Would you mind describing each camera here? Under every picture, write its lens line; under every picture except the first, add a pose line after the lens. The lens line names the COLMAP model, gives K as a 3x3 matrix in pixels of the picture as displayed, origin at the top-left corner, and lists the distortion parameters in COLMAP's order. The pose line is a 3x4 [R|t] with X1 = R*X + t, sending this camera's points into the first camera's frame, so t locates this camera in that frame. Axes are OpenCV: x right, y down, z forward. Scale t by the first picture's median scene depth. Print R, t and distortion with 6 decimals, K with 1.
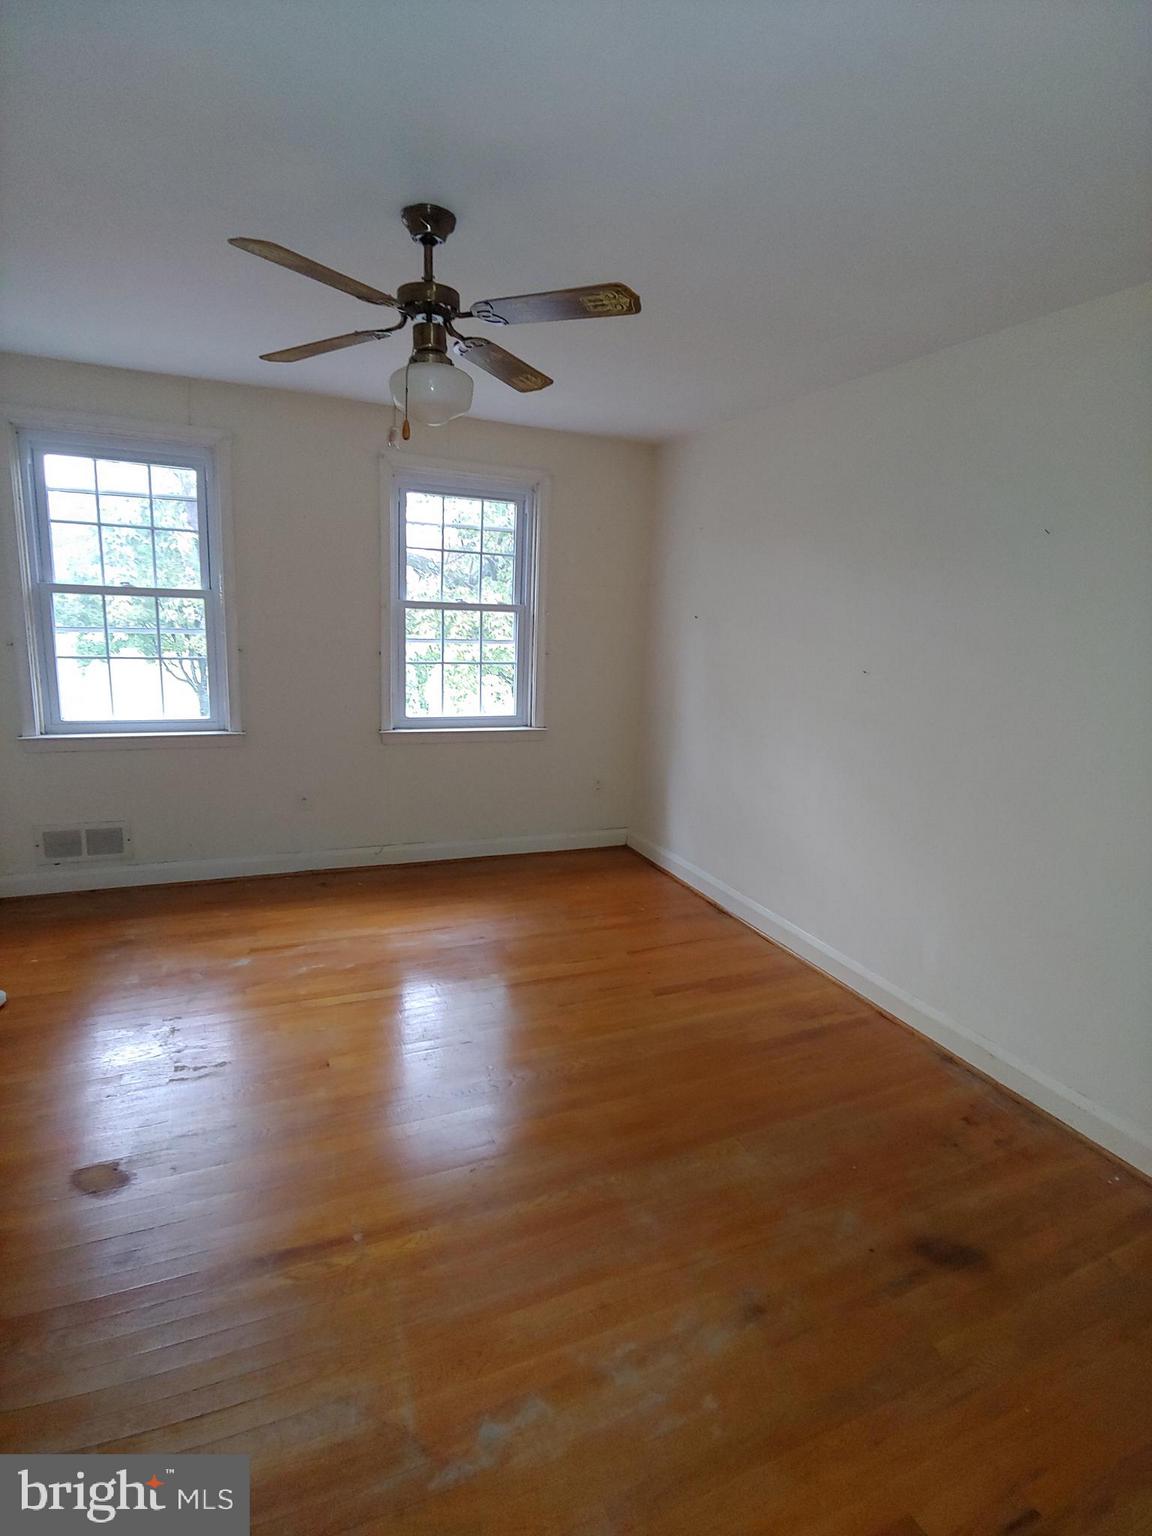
lens RADIAL K [[776.1, 0, 564.2], [0, 776.1, 767.5], [0, 0, 1]] dist [-0.019694, -0.000207]
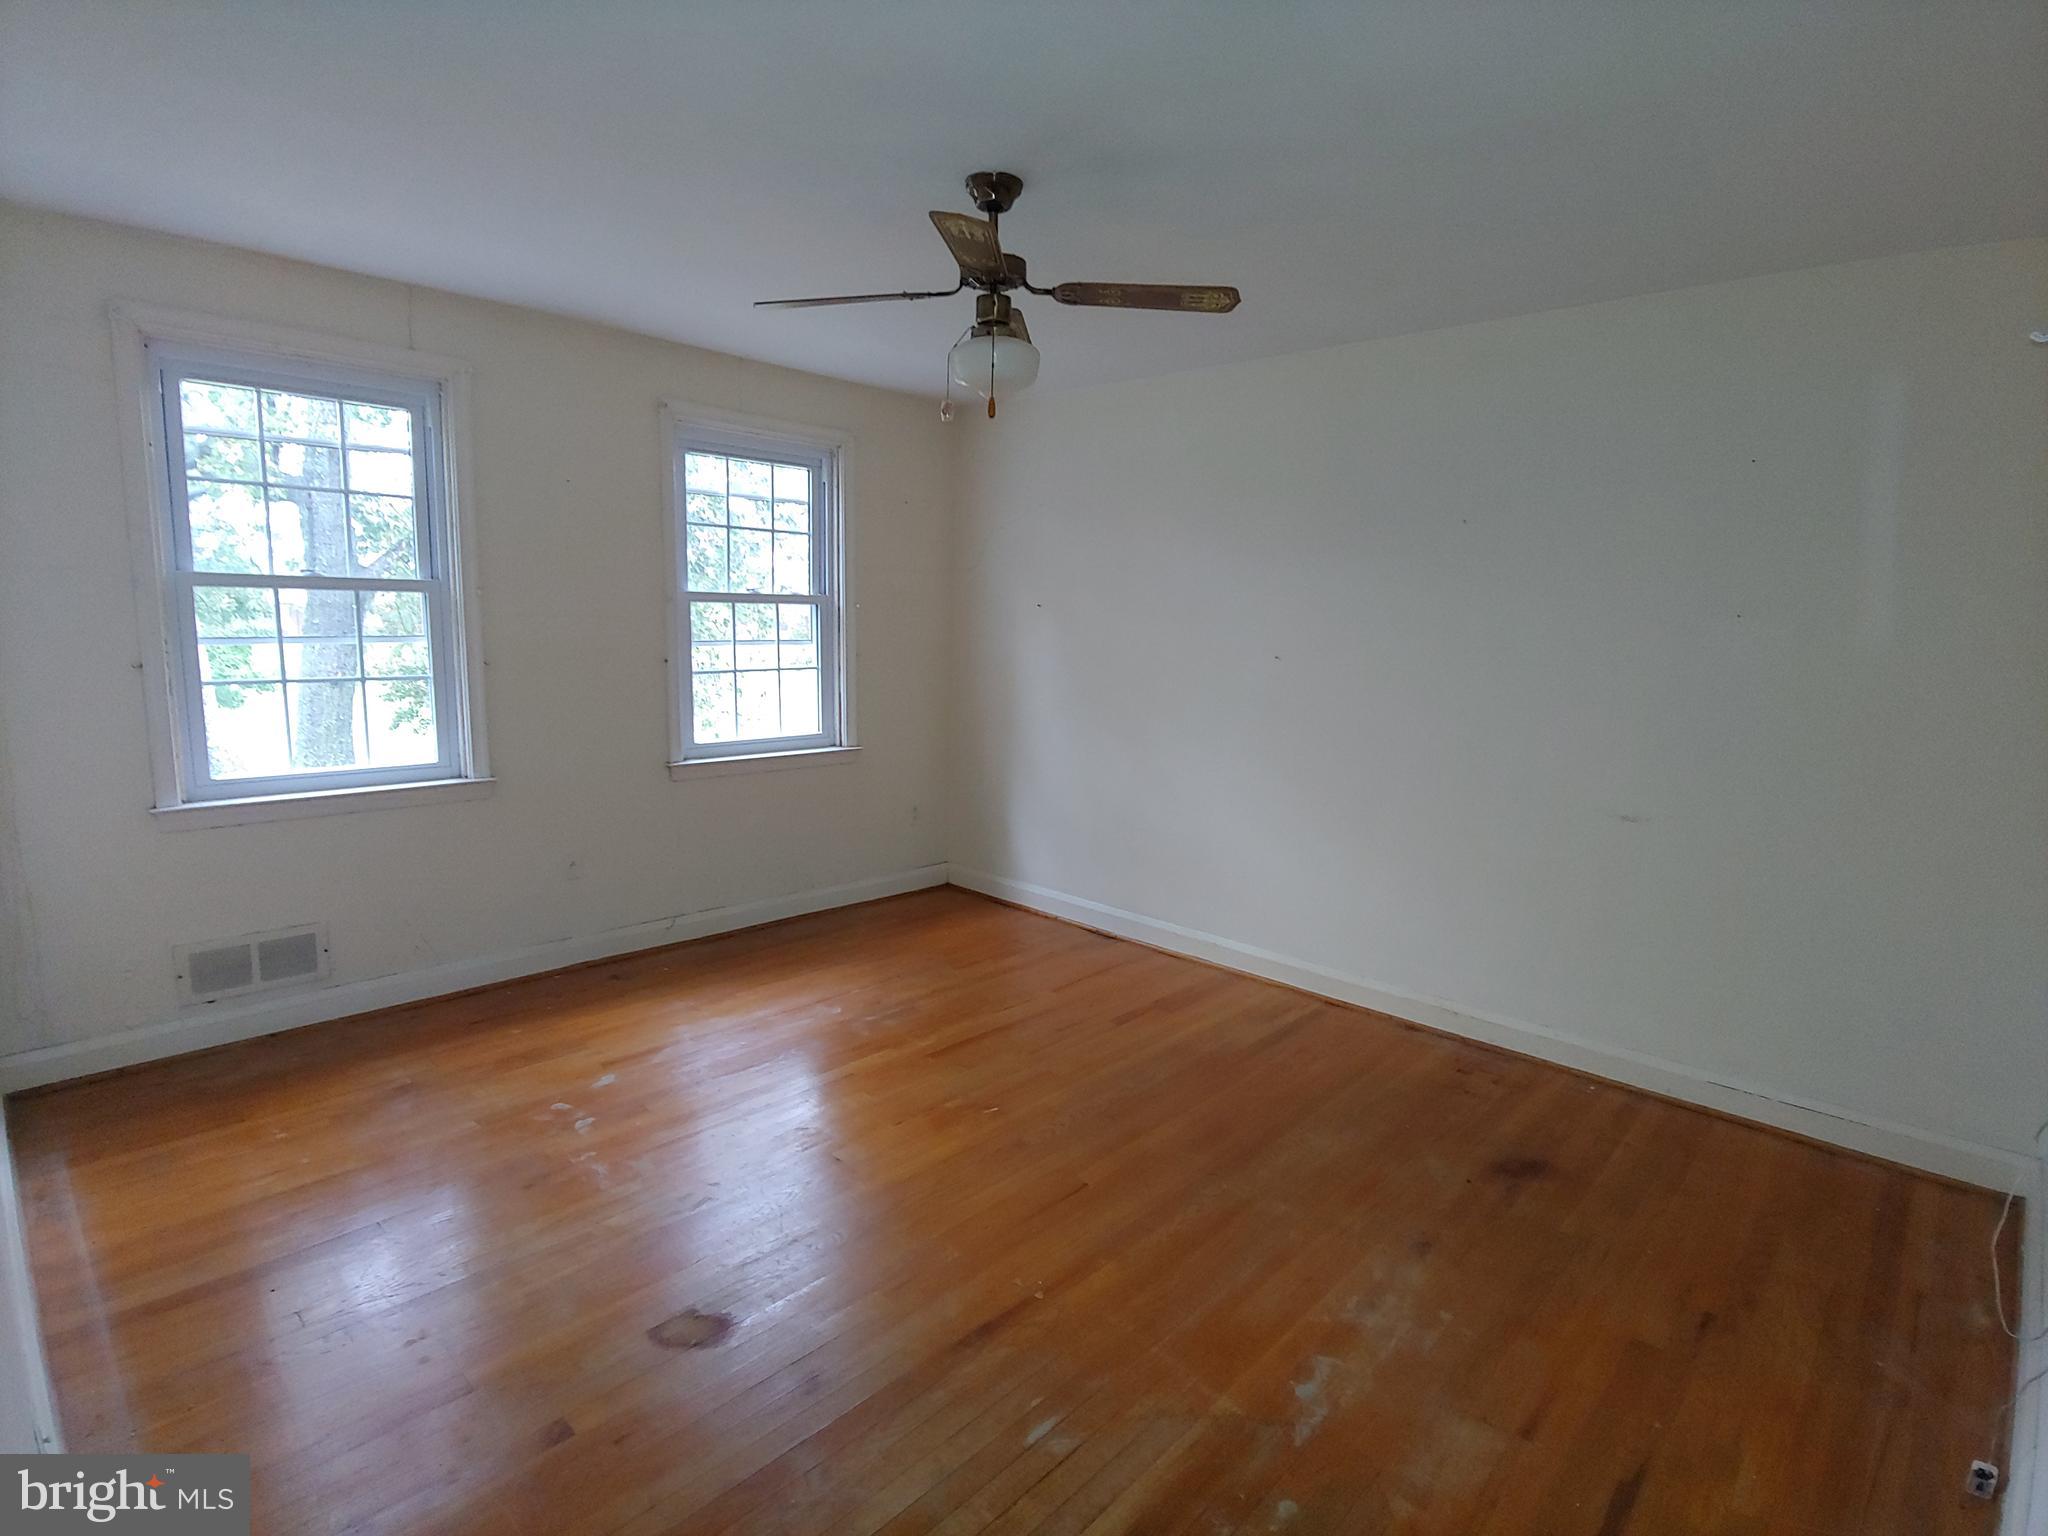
lens RADIAL K [[1034.8, 0, 1029.8], [0, 1034.8, 768.9], [0, 0, 1]] dist [-0.019694, -0.000207]
pose [[0.919884, -0.077760, 0.384404, -0.346413], [0.091408, 0.995663, -0.017330, 0.008455], [-0.381389, 0.051079, 0.923002, -0.068697]]
